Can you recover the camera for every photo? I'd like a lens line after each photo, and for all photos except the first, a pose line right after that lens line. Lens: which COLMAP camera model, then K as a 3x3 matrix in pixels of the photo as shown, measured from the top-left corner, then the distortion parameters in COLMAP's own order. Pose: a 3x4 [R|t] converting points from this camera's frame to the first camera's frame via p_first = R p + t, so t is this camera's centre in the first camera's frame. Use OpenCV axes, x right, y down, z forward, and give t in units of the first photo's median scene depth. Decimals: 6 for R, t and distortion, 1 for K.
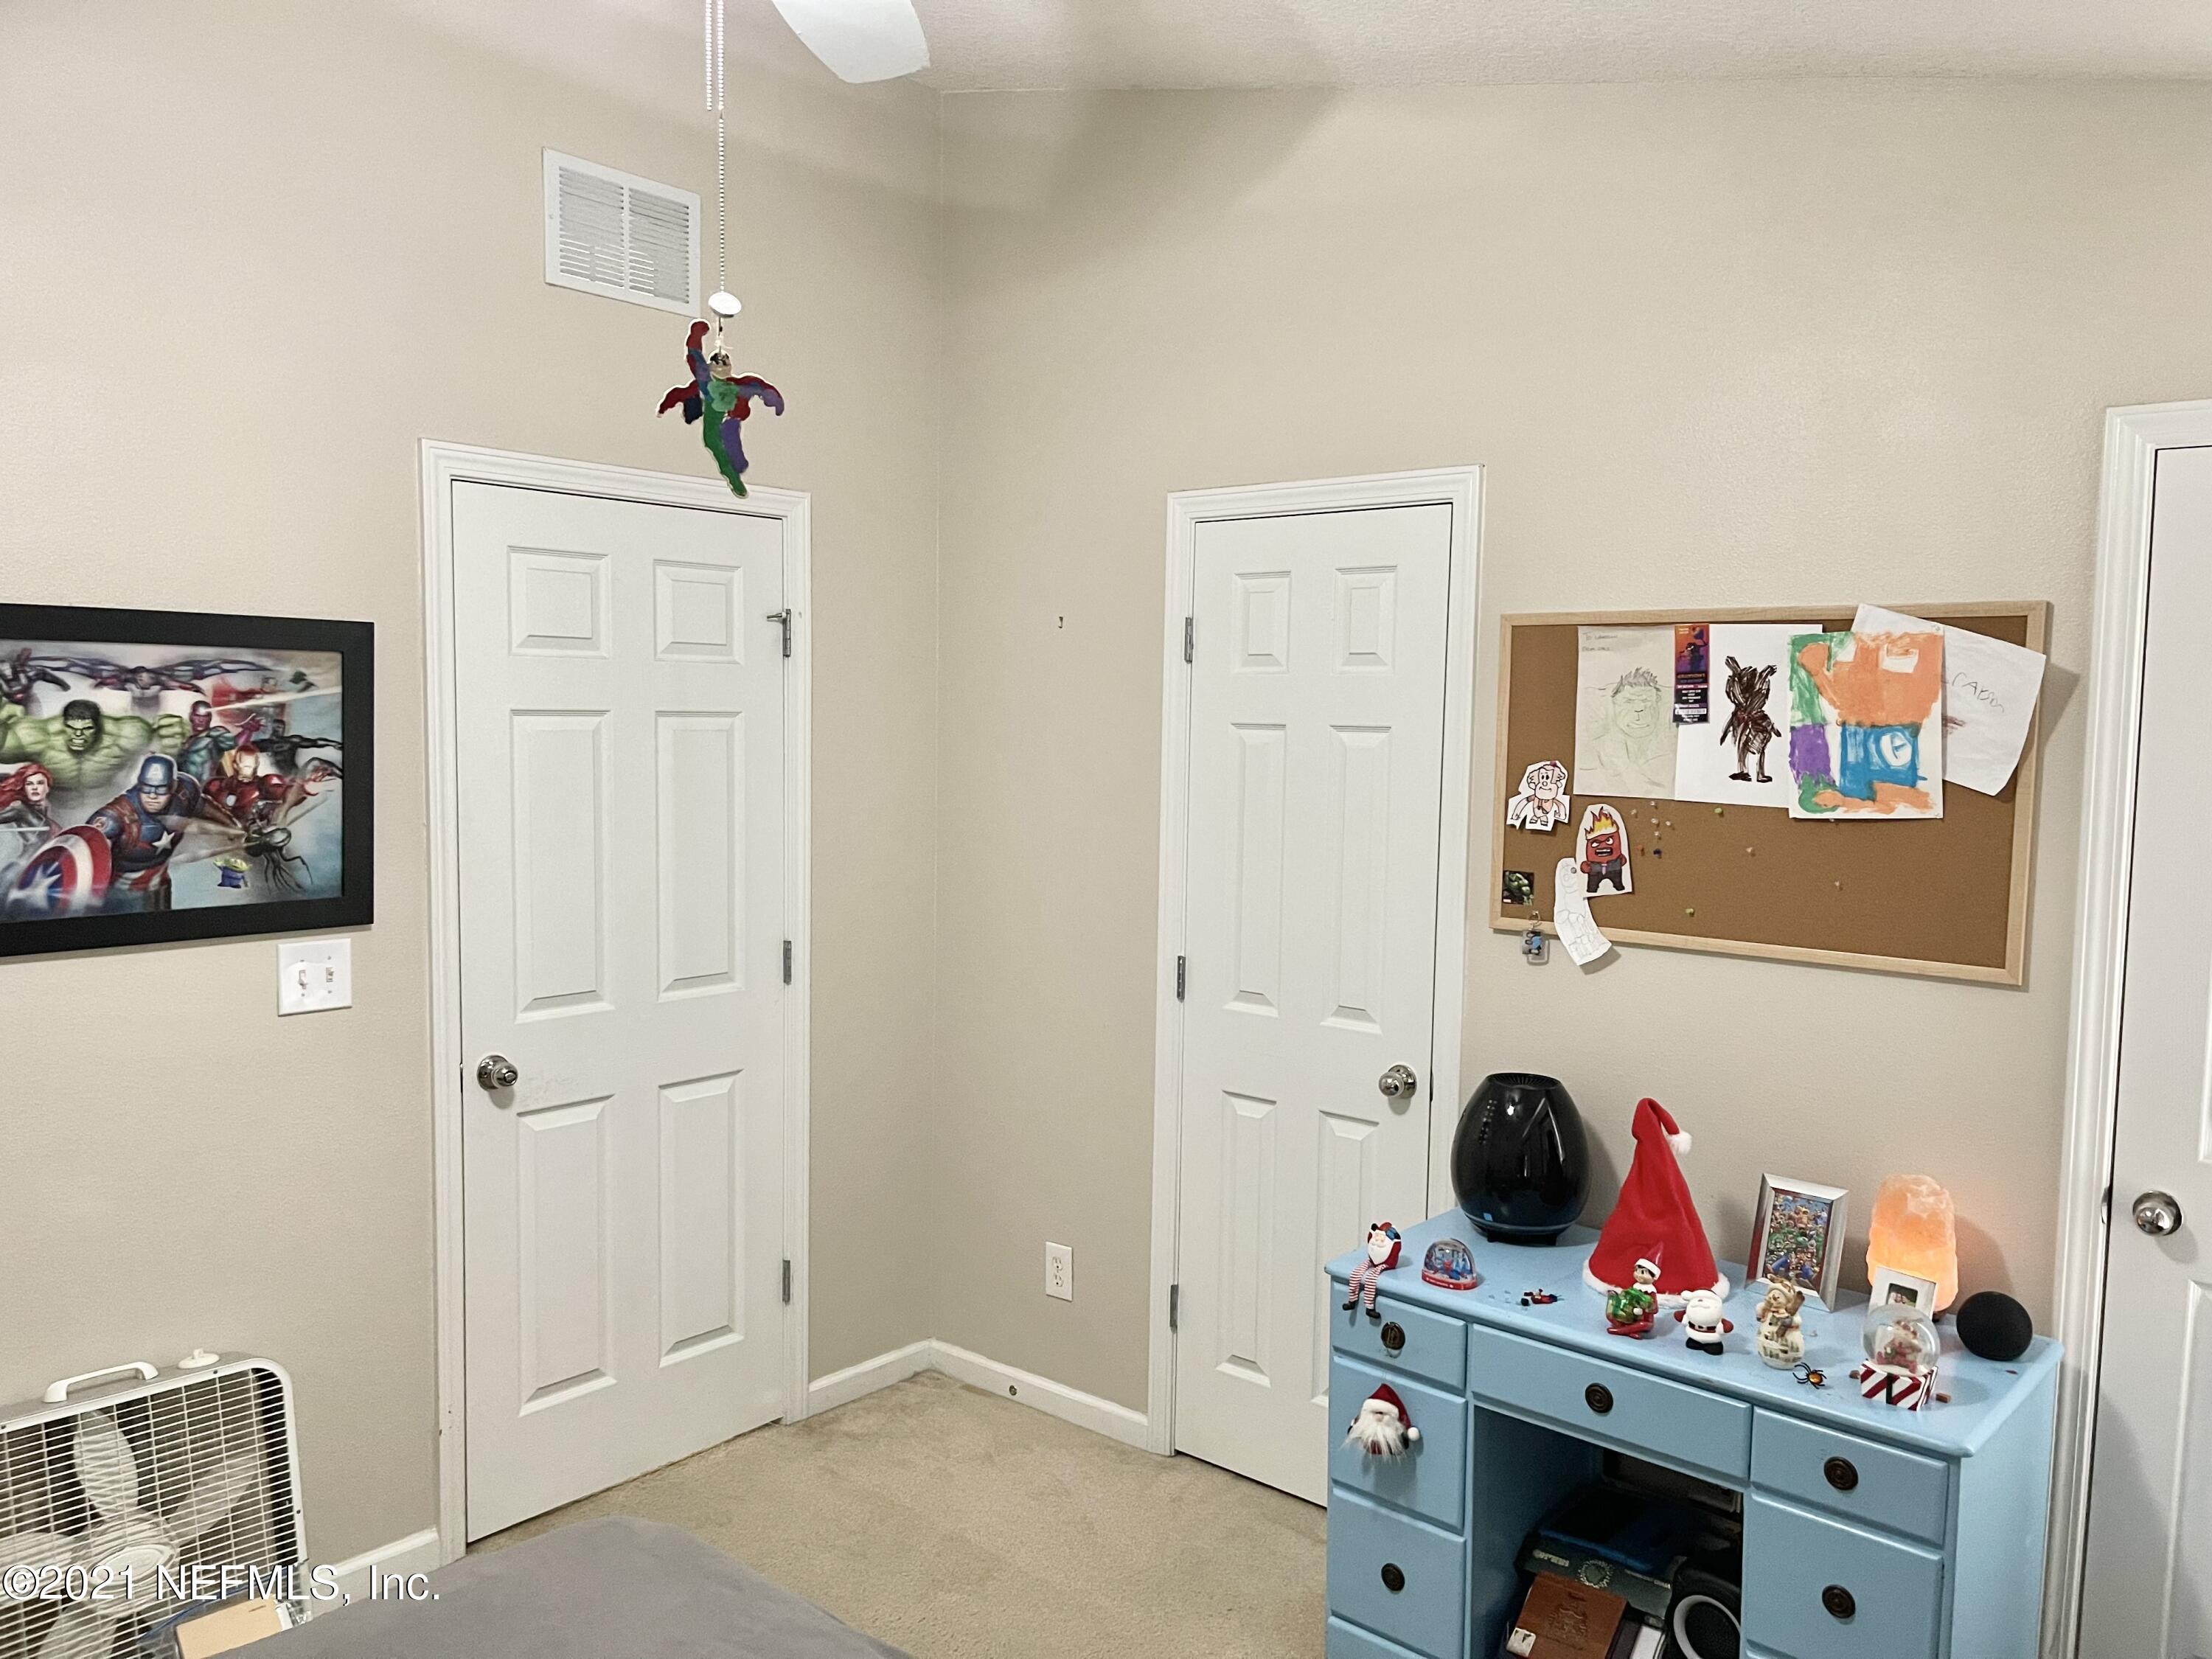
lens RADIAL K [[1667.2, 0, 1105.1], [0, 1667.2, 839.5], [0, 0, 1]] dist [0.012665, -0.016617]
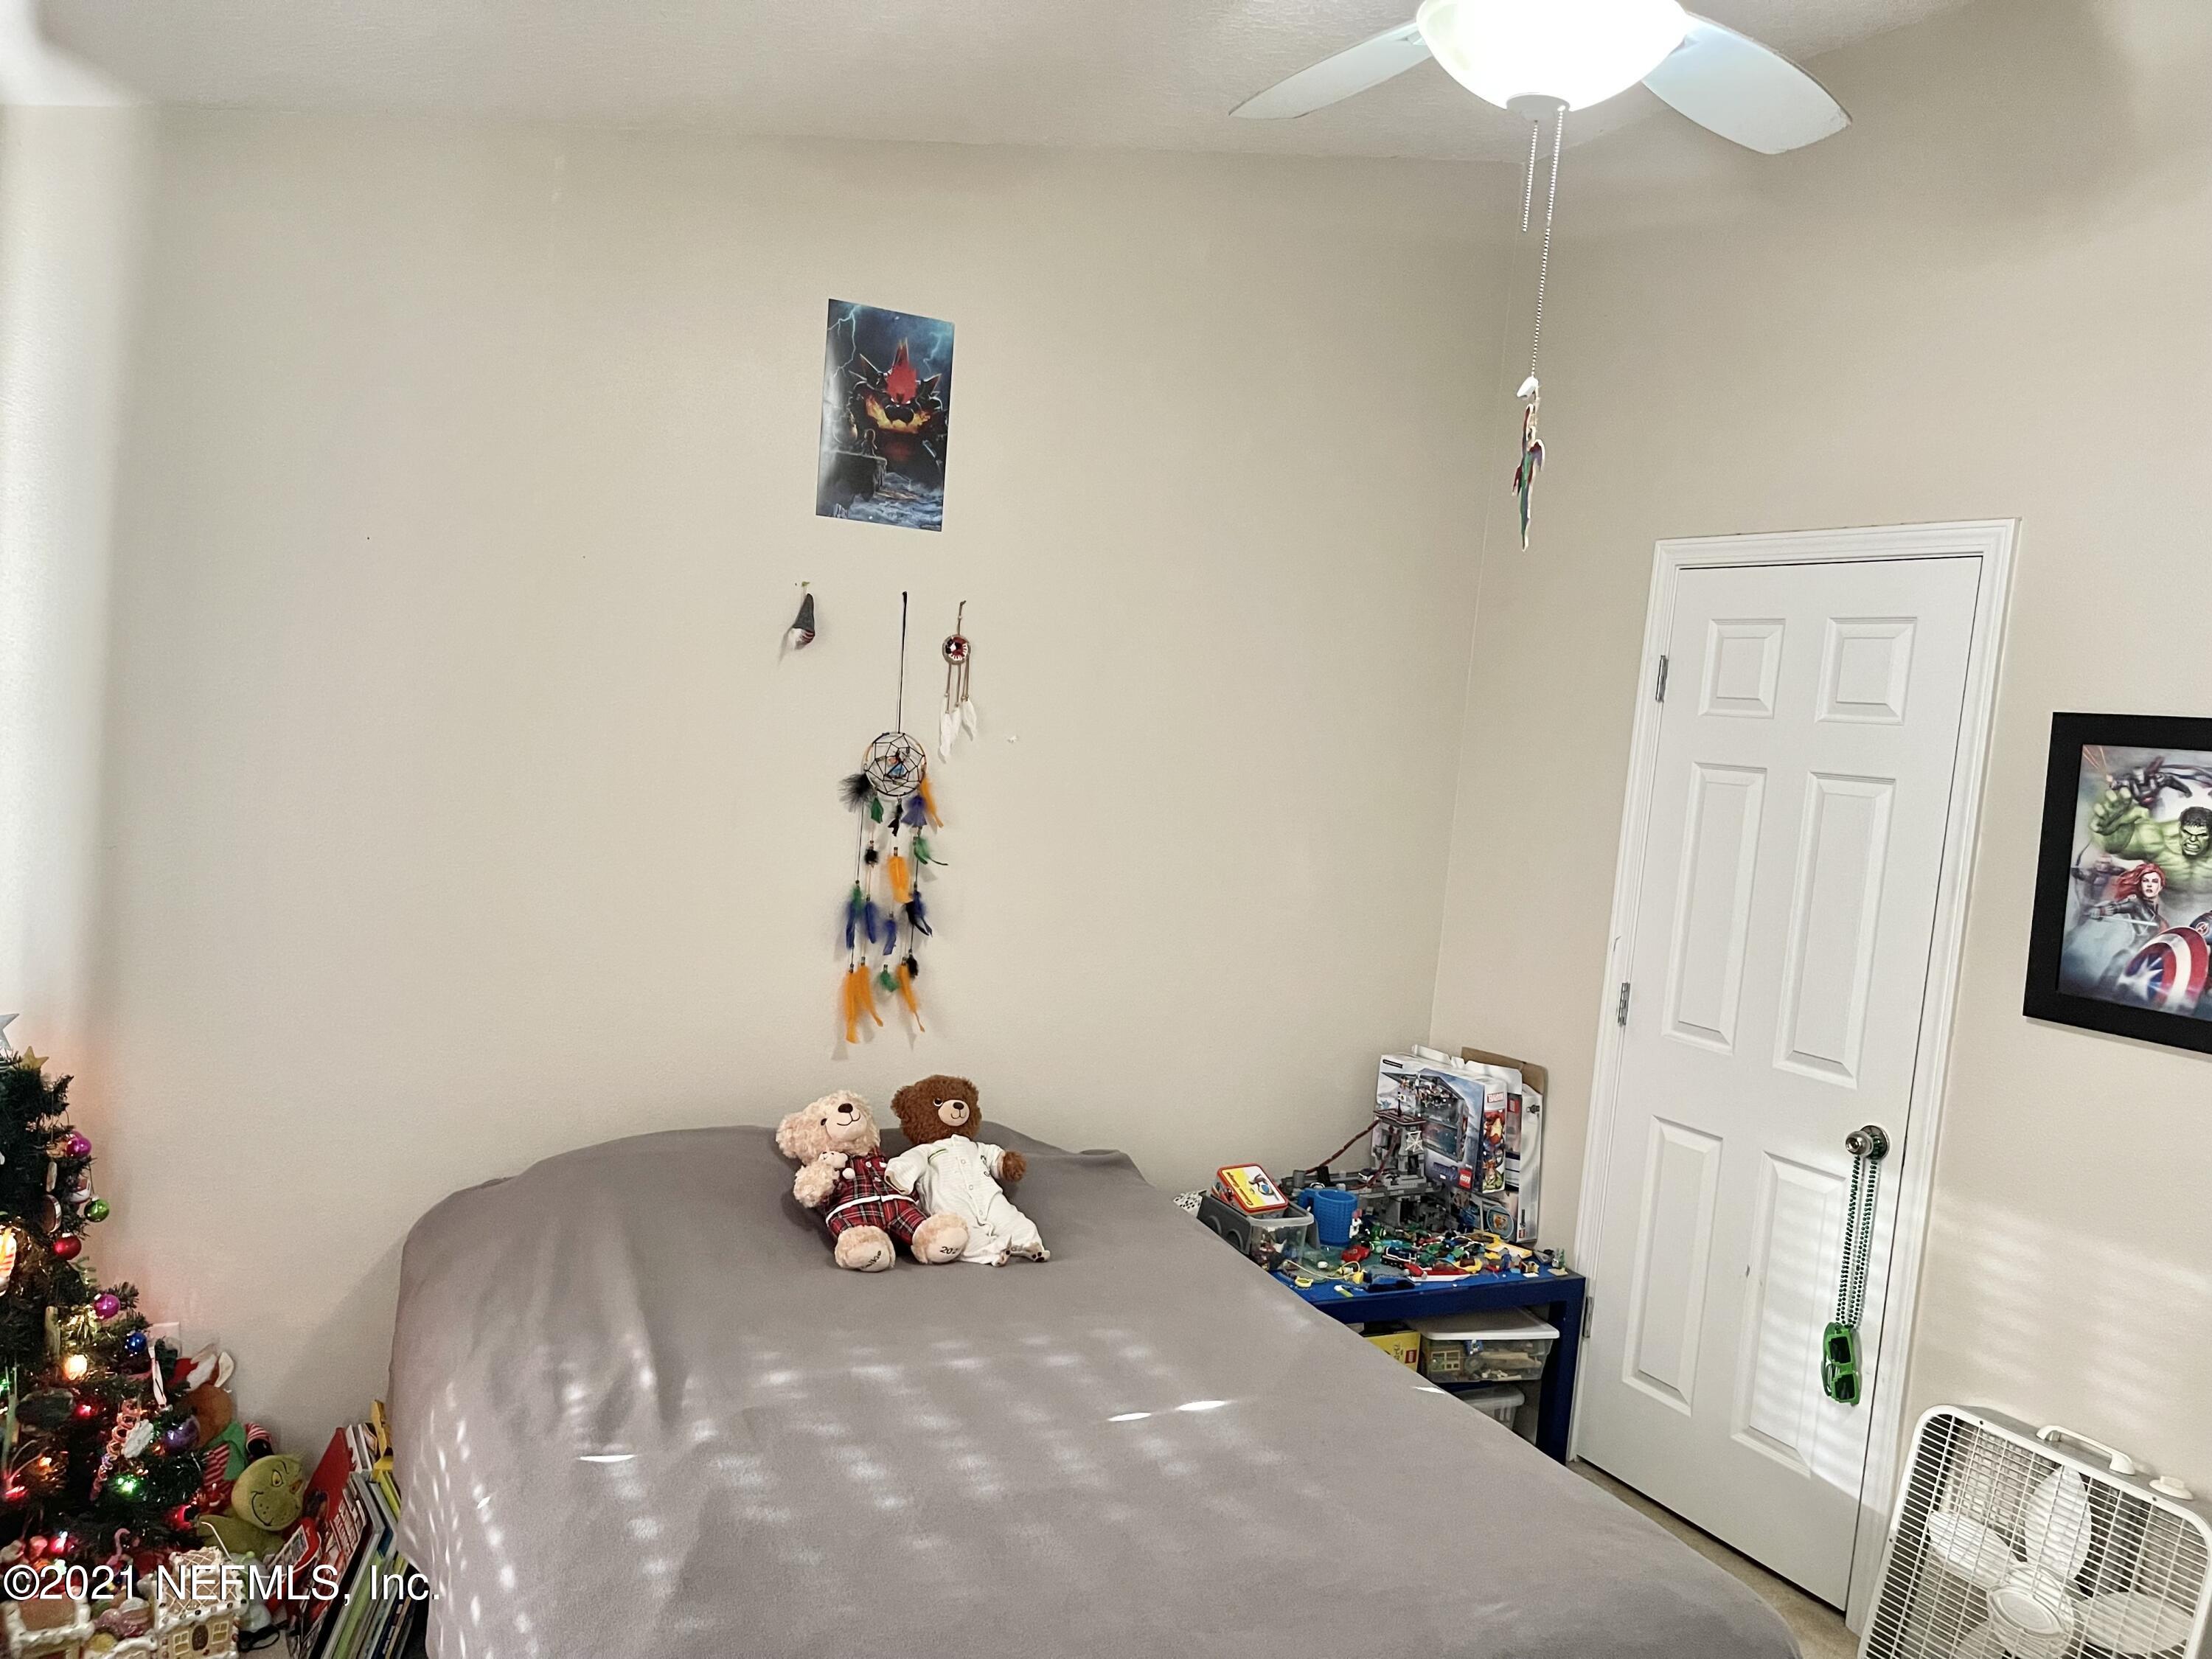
lens RADIAL K [[1667.2, 0, 1100.6], [0, 1667.2, 846.0], [0, 0, 1]] dist [0.012665, -0.016617]
pose [[-0.321752, 0.030762, -0.946324, 0.596186], [-0.164526, 0.982451, 0.087876, -0.038975], [0.932420, 0.183969, -0.311044, 0.697340]]
